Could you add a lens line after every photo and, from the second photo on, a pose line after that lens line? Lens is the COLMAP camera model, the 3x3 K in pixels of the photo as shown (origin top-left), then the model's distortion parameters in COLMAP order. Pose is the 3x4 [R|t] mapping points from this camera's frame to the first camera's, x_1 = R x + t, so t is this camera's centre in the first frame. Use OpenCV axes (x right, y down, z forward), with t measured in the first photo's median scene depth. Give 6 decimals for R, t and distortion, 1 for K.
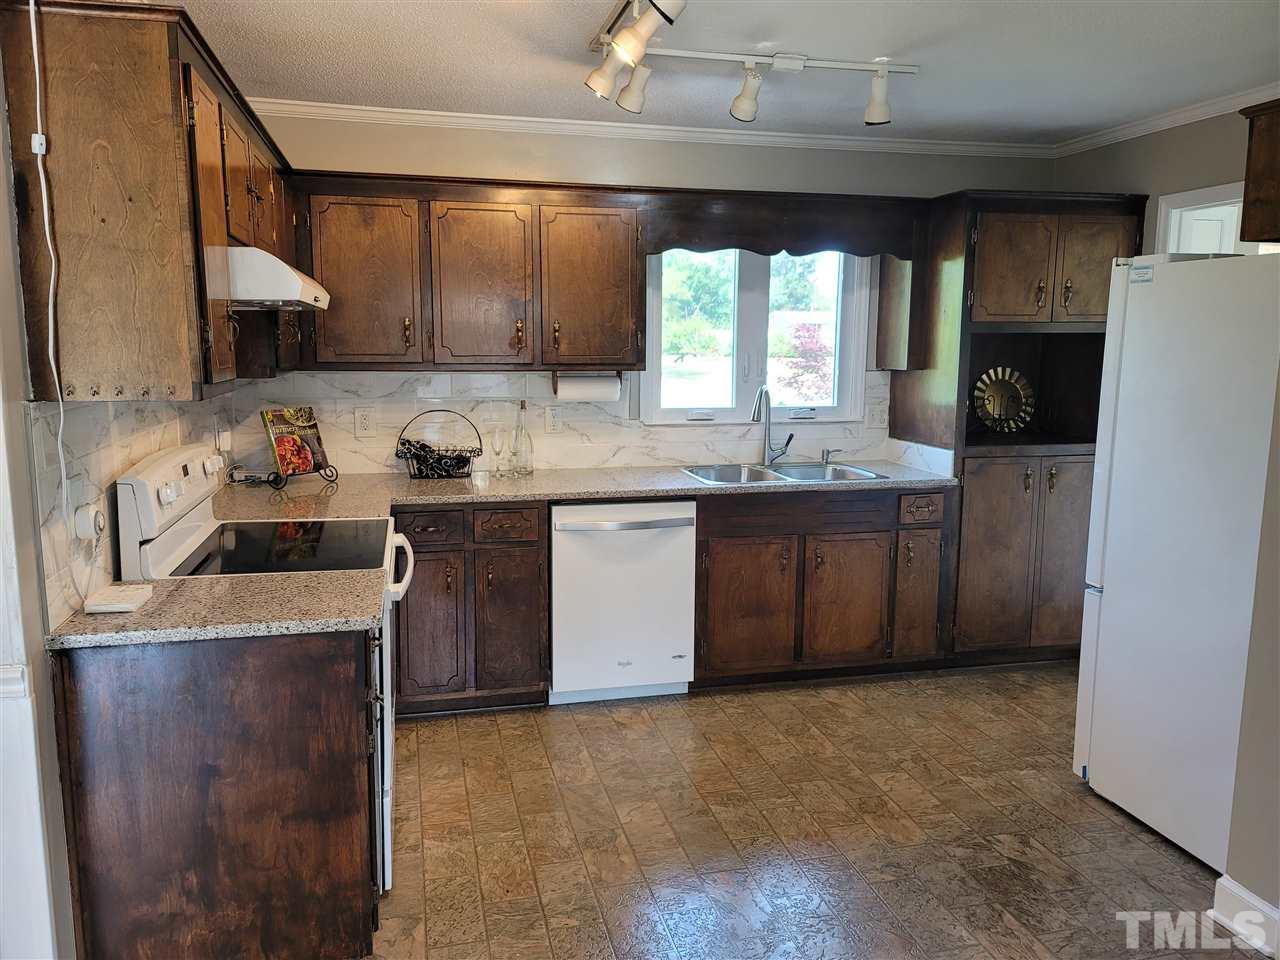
lens RADIAL K [[942.4, 0, 636.8], [0, 942.4, 476.9], [0, 0, 1]] dist [0.046546, -0.006466]
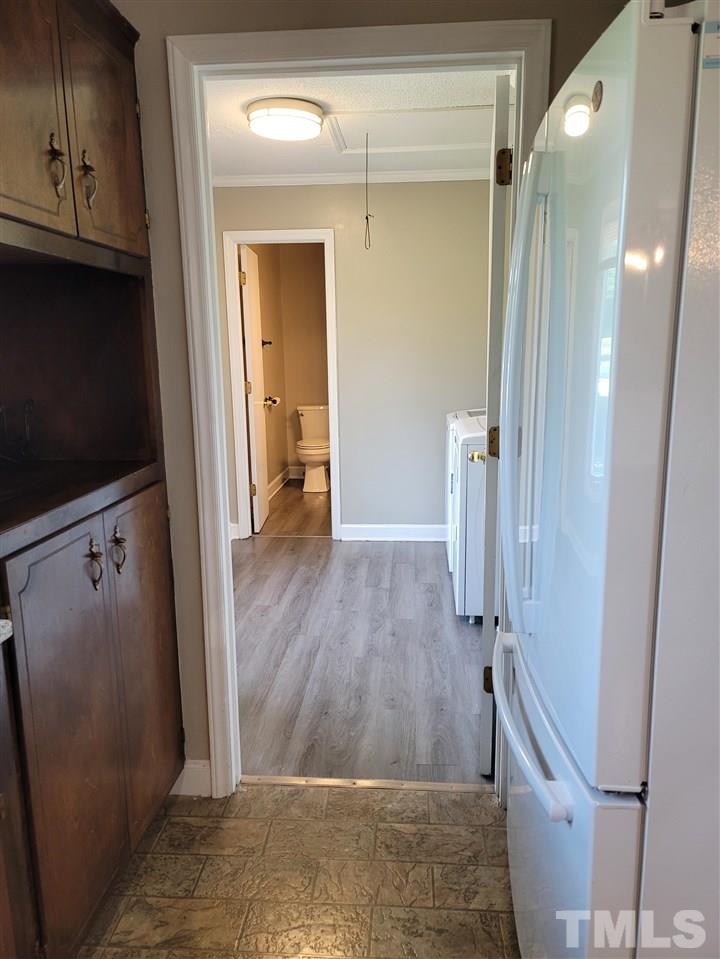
lens RADIAL K [[706.0, 0, 360.7], [0, 706.0, 481.2], [0, 0, 1]] dist [0.046546, -0.006466]
pose [[0.302827, -0.199307, 0.931972, 0.116199], [0.154866, 0.975182, 0.158227, -0.076922], [-0.940379, 0.096416, 0.326177, 0.740885]]
